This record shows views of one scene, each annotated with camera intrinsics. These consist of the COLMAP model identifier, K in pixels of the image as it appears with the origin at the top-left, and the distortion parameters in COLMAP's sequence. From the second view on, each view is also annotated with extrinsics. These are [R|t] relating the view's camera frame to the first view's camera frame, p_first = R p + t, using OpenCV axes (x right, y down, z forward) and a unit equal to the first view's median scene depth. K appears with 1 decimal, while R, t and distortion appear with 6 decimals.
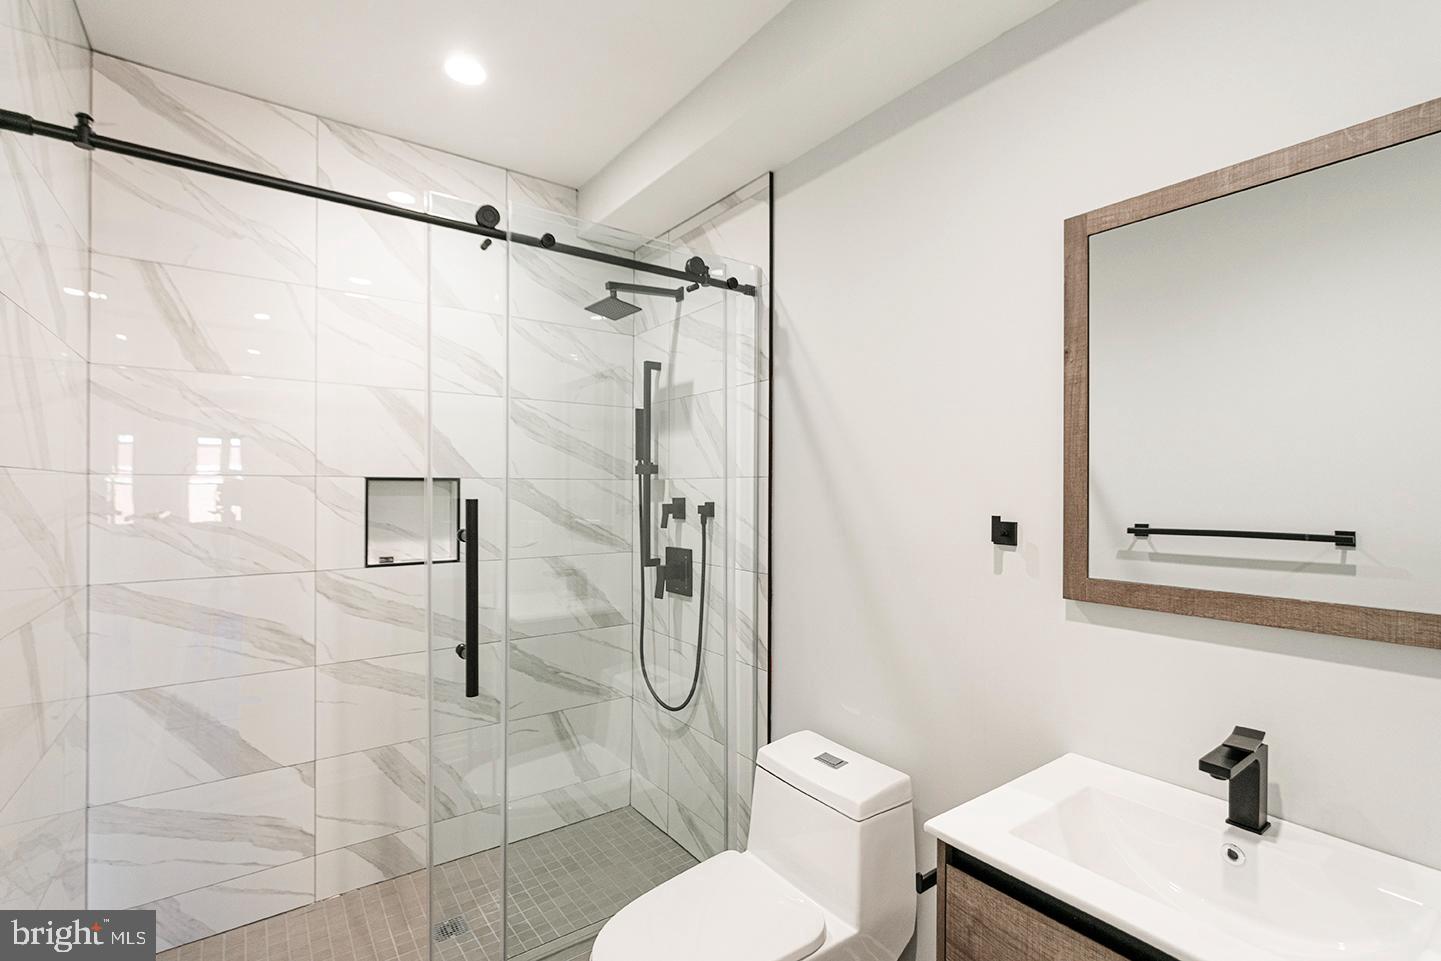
lens RADIAL K [[636.4, 0, 711.3], [0, 636.4, 486.1], [0, 0, 1]] dist [-0.004268, -0.000035]
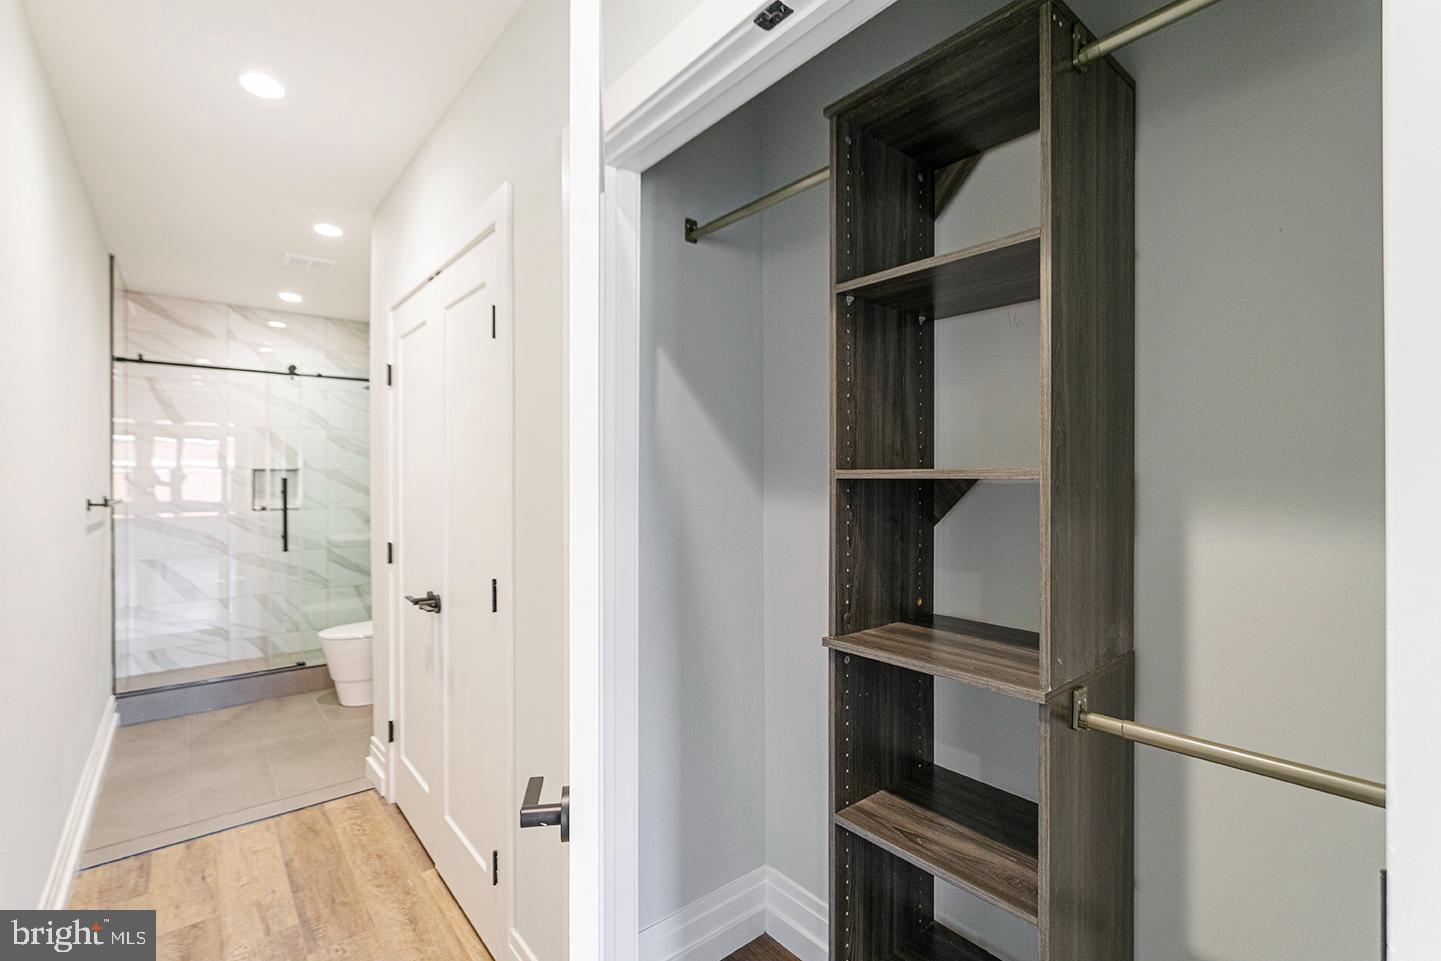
lens RADIAL K [[636.4, 0, 718.0], [0, 636.4, 478.5], [0, 0, 1]] dist [-0.004268, -0.000035]
pose [[0.998334, -0.002836, 0.057623, 1.187310], [0.002391, 0.999967, 0.007786, 0.006503], [-0.057643, -0.007636, 0.998308, -1.624938]]
